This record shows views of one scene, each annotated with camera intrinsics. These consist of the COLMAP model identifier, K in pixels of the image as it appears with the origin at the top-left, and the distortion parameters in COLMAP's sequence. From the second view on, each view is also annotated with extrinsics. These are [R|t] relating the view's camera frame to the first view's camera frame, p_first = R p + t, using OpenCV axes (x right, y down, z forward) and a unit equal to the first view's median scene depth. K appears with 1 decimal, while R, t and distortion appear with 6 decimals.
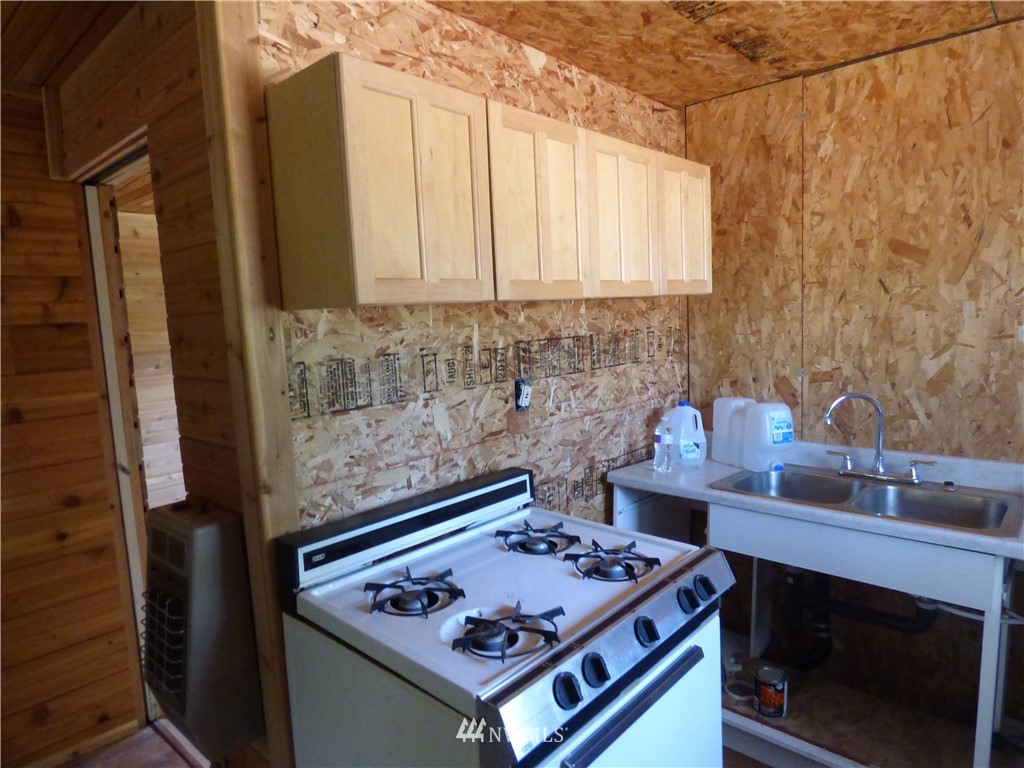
lens RADIAL K [[622.8, 0, 516.5], [0, 622.8, 381.9], [0, 0, 1]] dist [-0.017783, 0.000482]
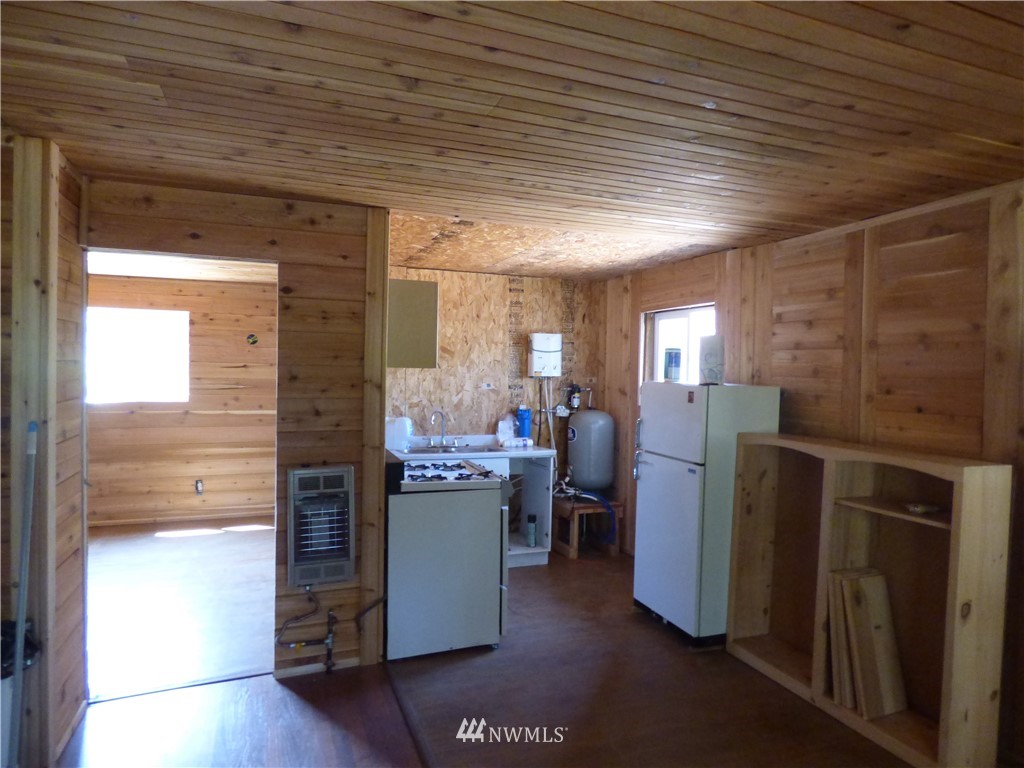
lens RADIAL K [[624.4, 0, 512.0], [0, 624.4, 384.0], [0, 0, 1]] dist [-0.000925, 0.000631]
pose [[0.450800, 0.025970, 0.892247, -1.458203], [0.058528, 0.996566, -0.058577, 0.074215], [-0.890704, 0.078628, 0.447732, -0.316380]]
